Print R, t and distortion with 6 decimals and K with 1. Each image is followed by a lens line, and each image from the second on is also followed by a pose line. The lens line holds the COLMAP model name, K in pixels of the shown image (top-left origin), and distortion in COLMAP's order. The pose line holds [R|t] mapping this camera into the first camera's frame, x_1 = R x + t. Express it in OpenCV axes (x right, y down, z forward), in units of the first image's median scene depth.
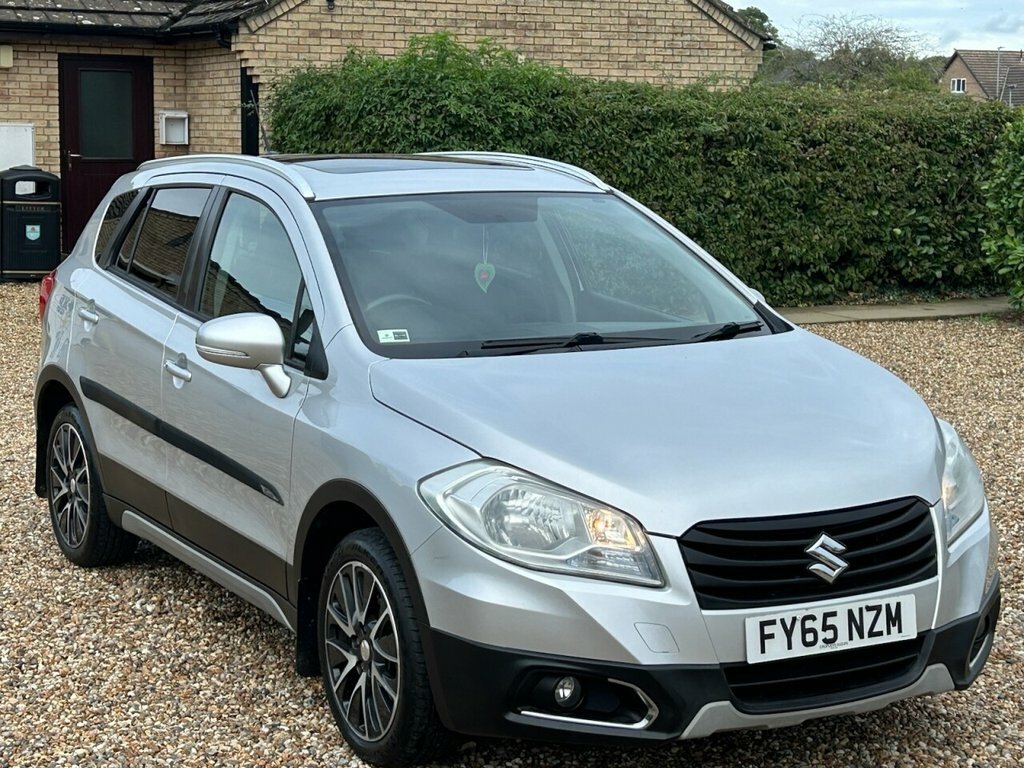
lens RADIAL K [[1937.4, 0, 493.9], [0, 1937.4, 383.3], [0, 0, 1]] dist [0.250860, -0.949747]
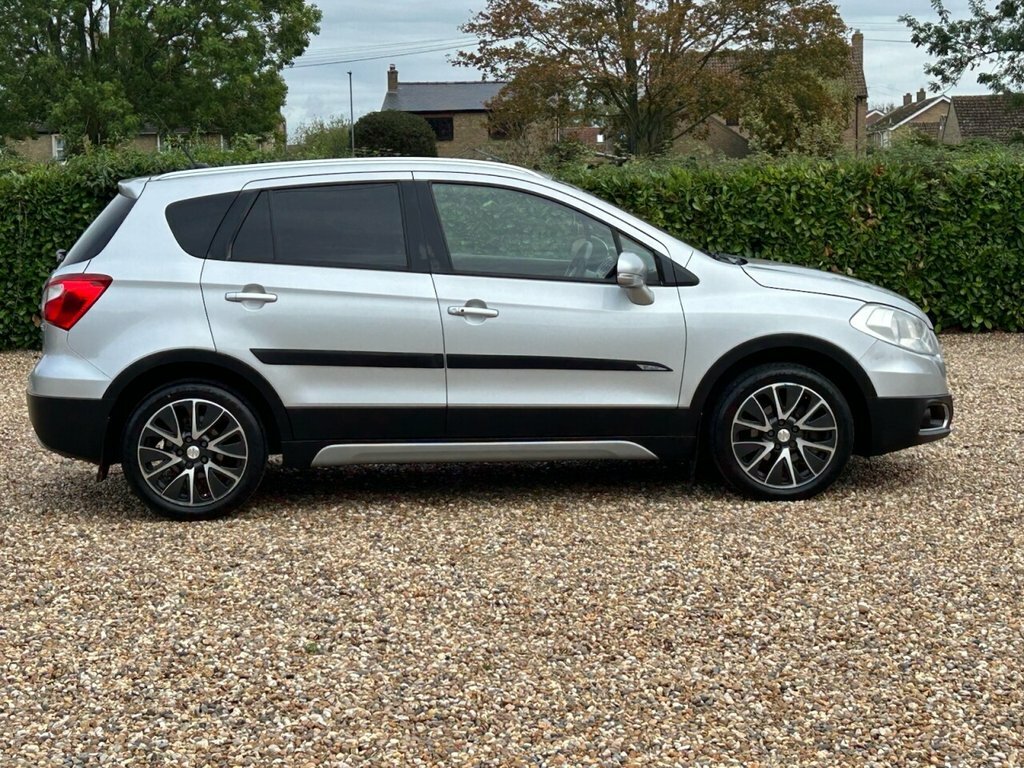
lens RADIAL K [[1937.4, 0, 493.9], [0, 1937.4, 383.3], [0, 0, 1]] dist [0.250860, -0.949747]
pose [[0.436491, -0.126344, 0.890793, -1.689229], [0.146604, 0.986846, 0.068131, -0.058718], [-0.887684, 0.100855, 0.449272, 0.473084]]
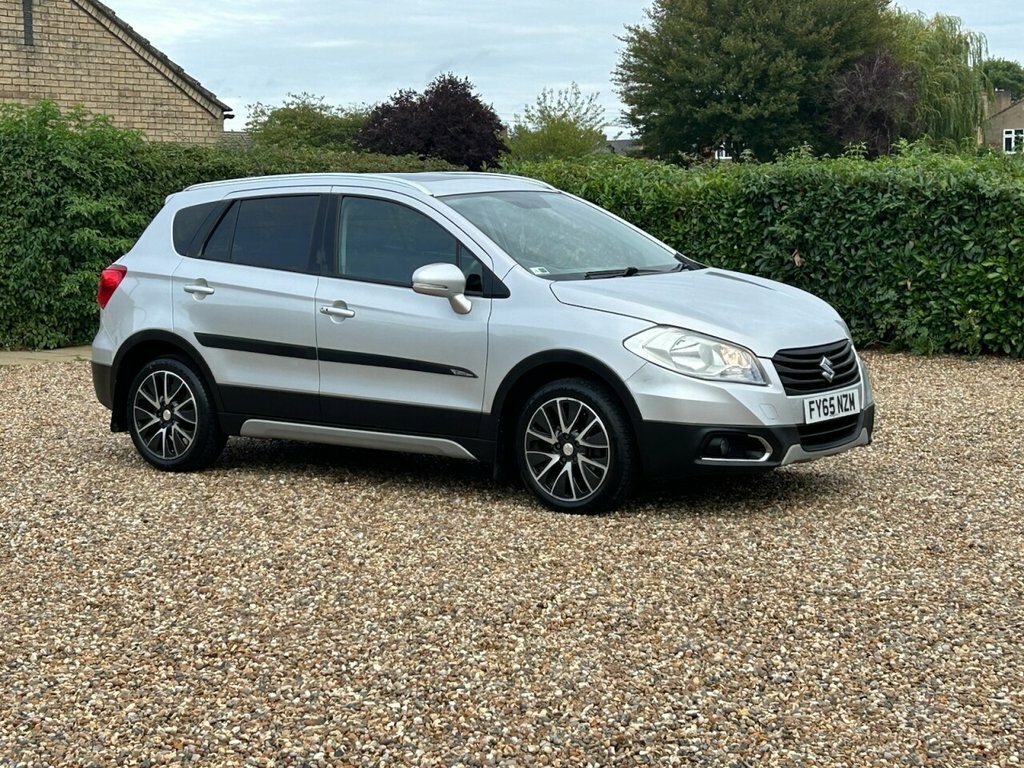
lens RADIAL K [[1937.4, 0, 493.9], [0, 1937.4, 383.3], [0, 0, 1]] dist [0.250860, -0.949747]
pose [[0.913482, -0.057390, 0.402811, -0.822492], [0.073404, 0.997003, -0.024418, 0.118139], [-0.400203, 0.051873, 0.914957, -0.544018]]
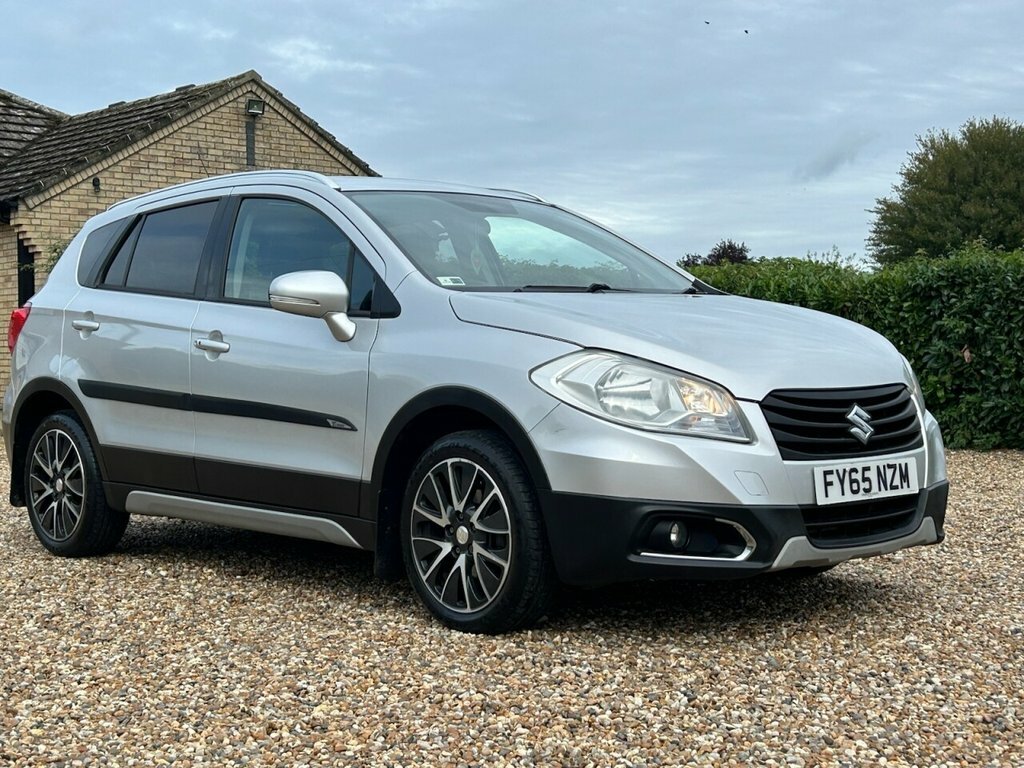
lens RADIAL K [[1539.9, 0, 523.6], [0, 1539.9, 410.6], [0, 0, 1]] dist [0.219246, -0.735227]
pose [[0.968620, -0.022695, 0.247510, -0.260314], [0.046531, 0.994774, -0.090881, 0.151068], [-0.244154, 0.099546, 0.964614, 0.102658]]
